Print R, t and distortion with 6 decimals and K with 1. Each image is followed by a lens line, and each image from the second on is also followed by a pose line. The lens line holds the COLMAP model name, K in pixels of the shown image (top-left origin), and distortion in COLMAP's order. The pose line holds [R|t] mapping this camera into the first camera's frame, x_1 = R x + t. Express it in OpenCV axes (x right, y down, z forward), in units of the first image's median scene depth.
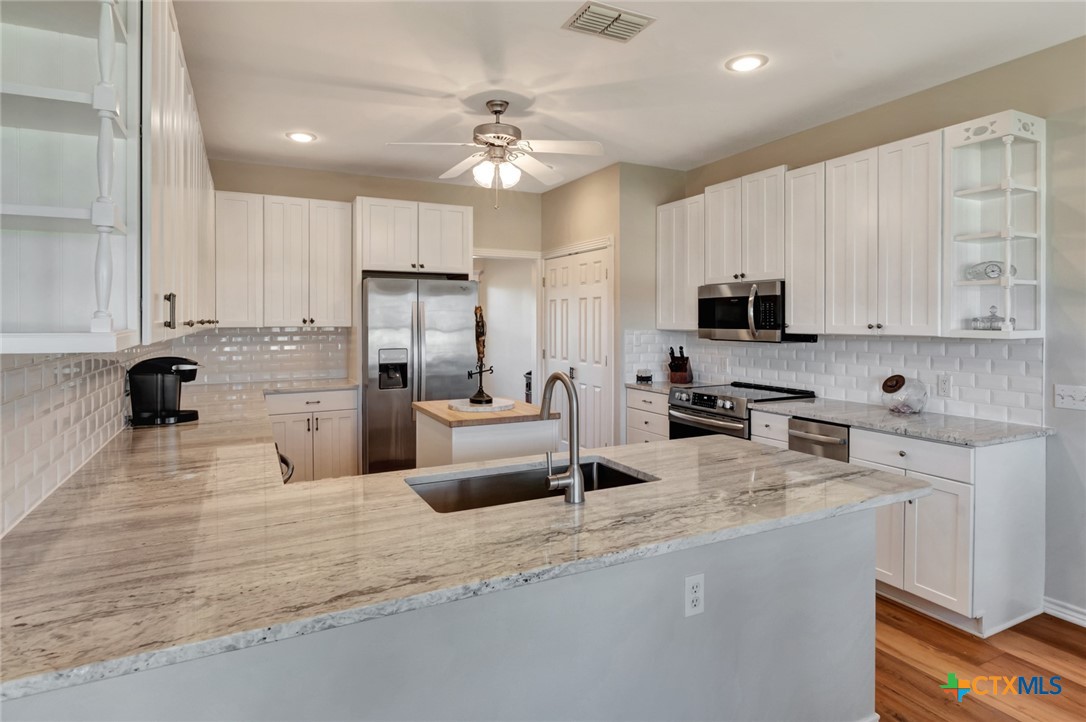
lens RADIAL K [[603.8, 0, 544.8], [0, 603.8, 319.1], [0, 0, 1]] dist [-0.002399, -0.000113]
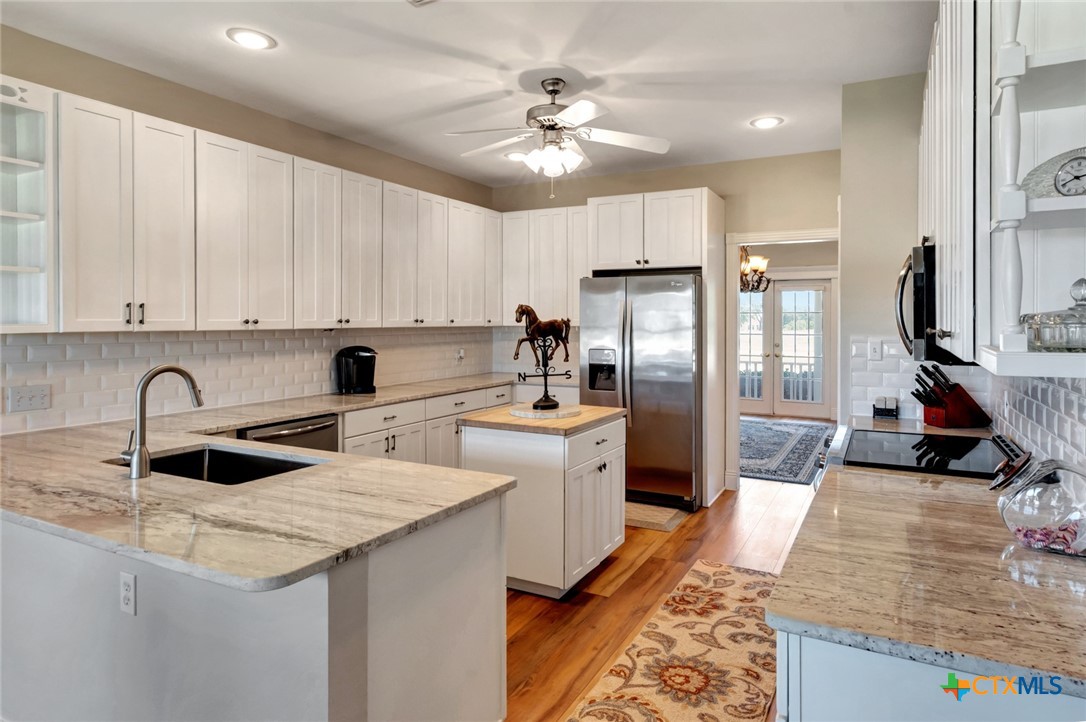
lens RADIAL K [[630.3, 0, 544.8], [0, 630.3, 324.0], [0, 0, 1]] dist [-0.000979, 0.000160]
pose [[0.567098, 0.006967, -0.823621, 0.531783], [-0.000741, 0.999968, 0.007949, 0.000138], [0.823650, -0.003898, 0.567085, 0.339255]]
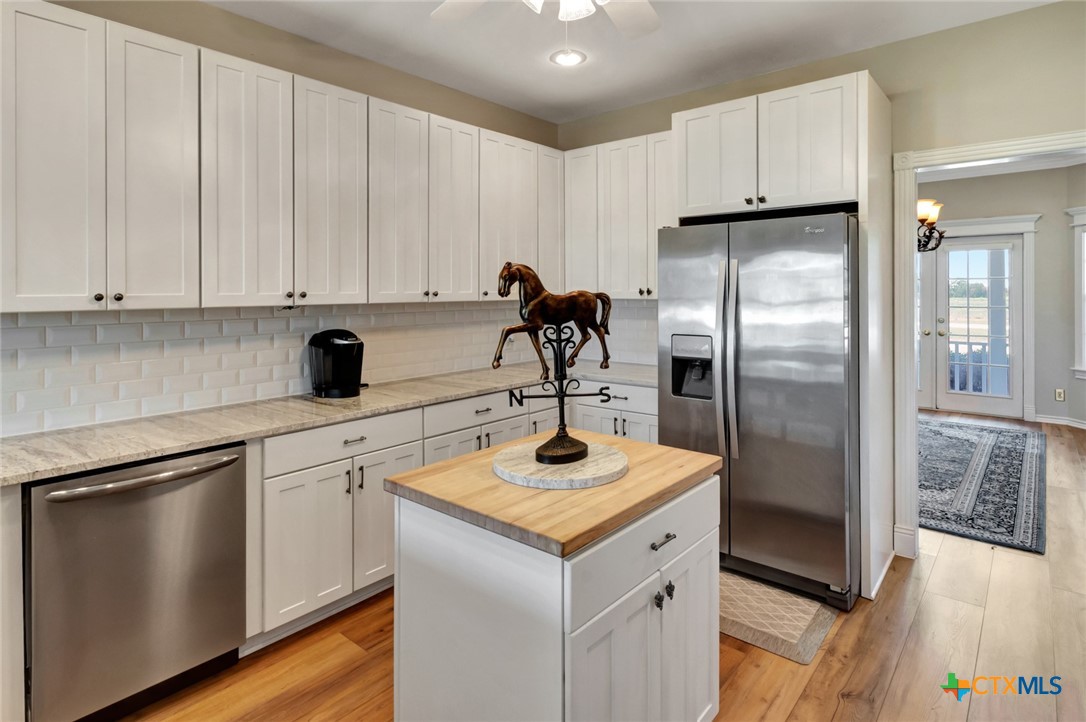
lens RADIAL K [[578.5, 0, 545.7], [0, 578.5, 294.7], [0, 0, 1]] dist [-0.000383, 0.000551]
pose [[0.387396, 0.004613, -0.921902, 0.253529], [0.006320, 0.999951, 0.007659, 0.000342], [0.921892, -0.008793, 0.387347, 0.610809]]
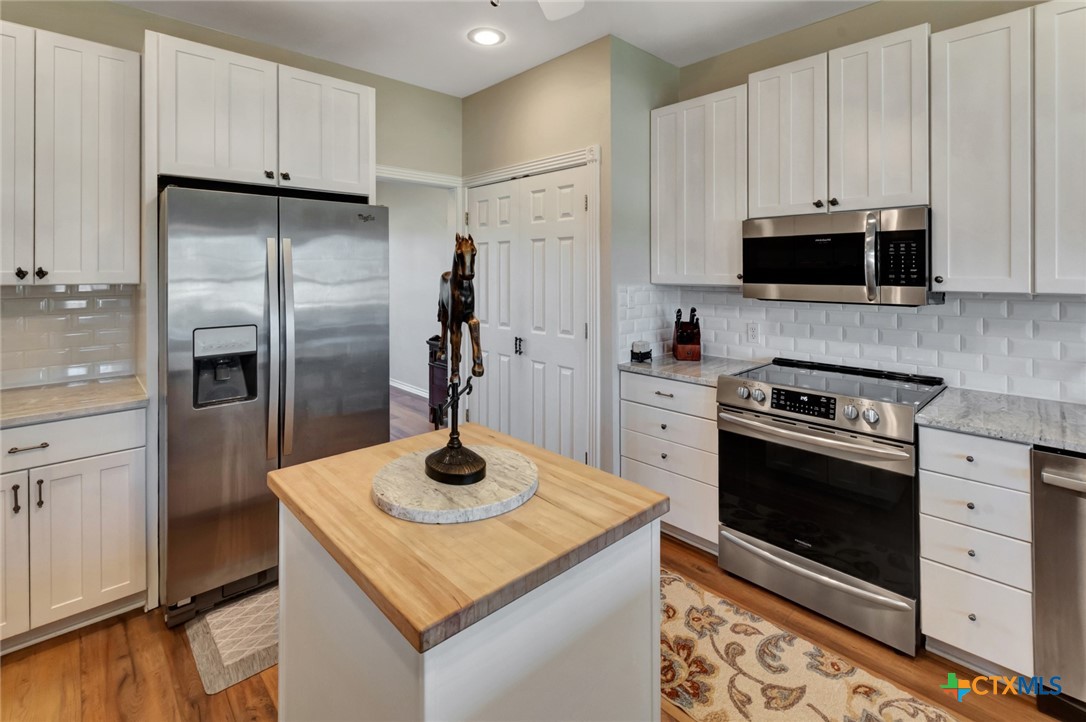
lens RADIAL K [[508.3, 0, 542.3], [0, 508.3, 268.1], [0, 0, 1]] dist [0.006472, -0.000079]
pose [[0.959699, -0.000143, 0.281029, -0.111552], [0.000654, 0.999998, -0.001726, -0.000253], [-0.281028, 0.001840, 0.959698, 0.495166]]
